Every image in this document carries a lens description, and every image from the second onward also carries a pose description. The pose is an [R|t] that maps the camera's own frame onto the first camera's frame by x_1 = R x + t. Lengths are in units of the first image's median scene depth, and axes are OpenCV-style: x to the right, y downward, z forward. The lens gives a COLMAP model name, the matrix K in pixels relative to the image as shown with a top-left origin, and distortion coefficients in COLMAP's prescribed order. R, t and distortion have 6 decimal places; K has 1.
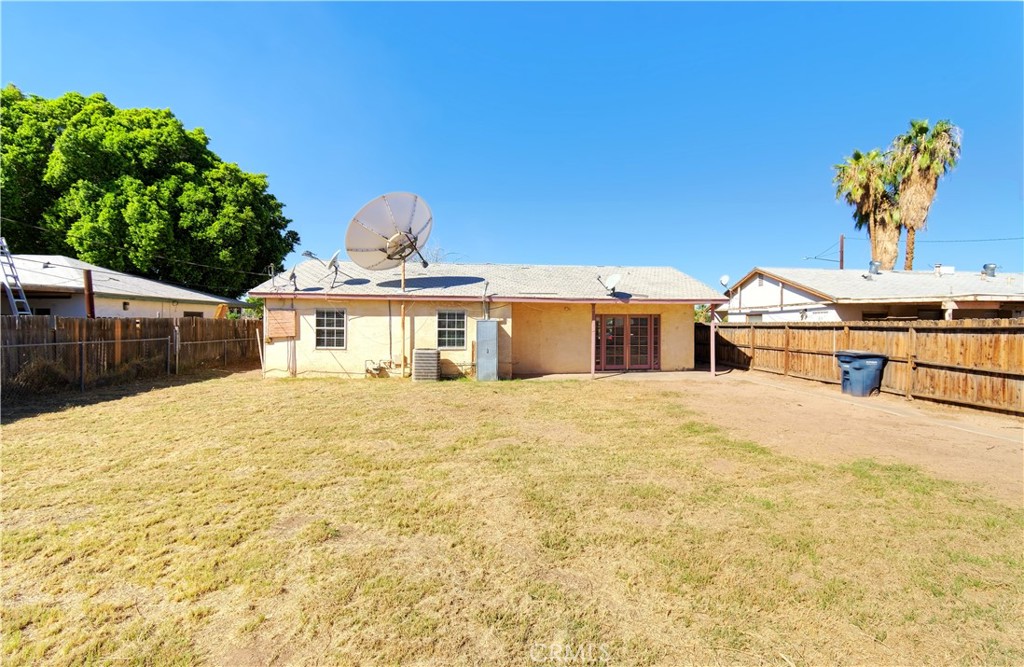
lens RADIAL K [[467.4, 0, 512.7], [0, 467.4, 321.0], [0, 0, 1]] dist [-0.001703, -0.000222]
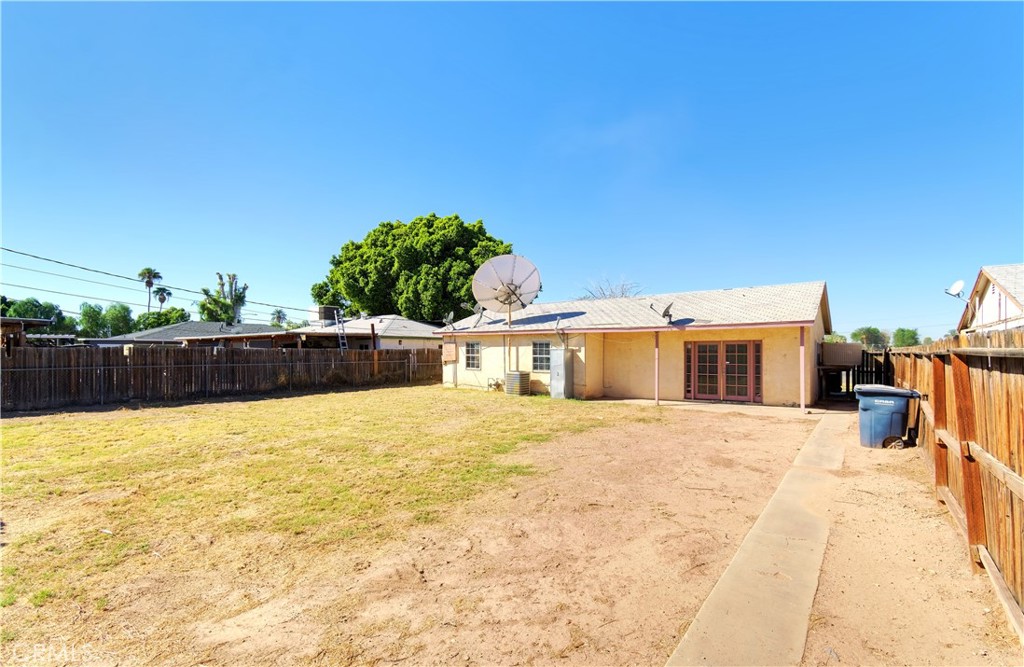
lens RADIAL K [[458.3, 0, 518.8], [0, 458.3, 343.1], [0, 0, 1]] dist [-0.000935, -0.001411]
pose [[0.724242, -0.017531, -0.689323, 0.605981], [0.006881, 0.999811, -0.018198, 0.004125], [0.689512, 0.008437, 0.724225, 0.060871]]
